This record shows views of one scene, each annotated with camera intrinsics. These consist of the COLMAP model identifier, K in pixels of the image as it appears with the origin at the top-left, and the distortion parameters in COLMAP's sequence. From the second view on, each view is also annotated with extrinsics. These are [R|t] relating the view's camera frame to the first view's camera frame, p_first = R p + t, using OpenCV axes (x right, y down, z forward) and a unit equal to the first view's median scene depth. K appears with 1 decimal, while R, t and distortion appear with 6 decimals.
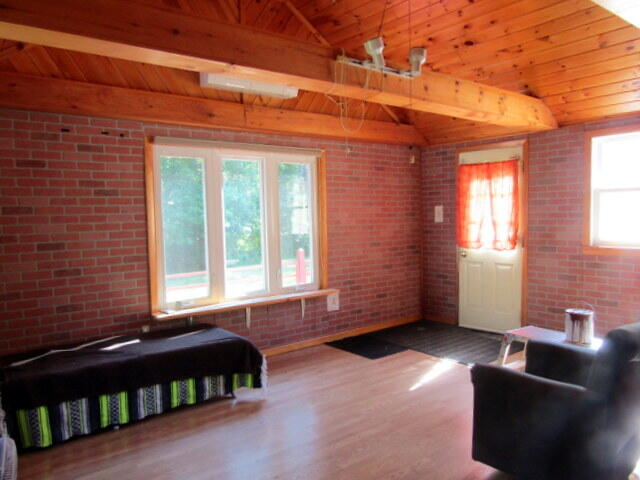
lens RADIAL K [[481.8, 0, 320.0], [0, 481.8, 240.0], [0, 0, 1]] dist [-0.003816, -0.001264]
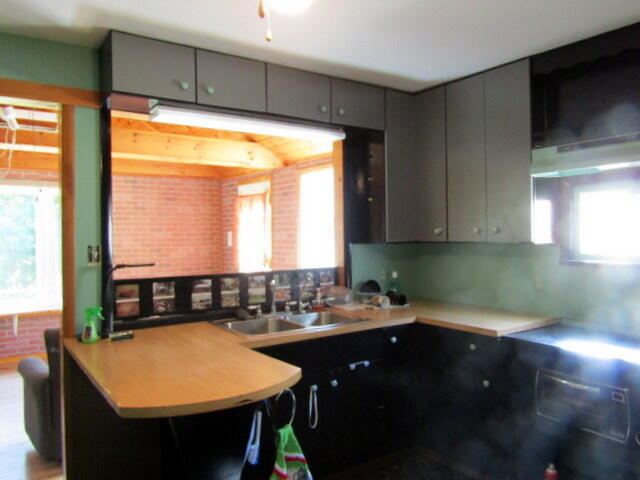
lens RADIAL K [[496.5, 0, 320.0], [0, 496.5, 240.0], [0, 0, 1]] dist [0.001432, 0.000337]
pose [[0.998375, 0.008503, -0.056339, 0.569909], [-0.010842, 0.999086, -0.041337, -0.006298], [0.055936, 0.041880, 0.997556, -0.158424]]
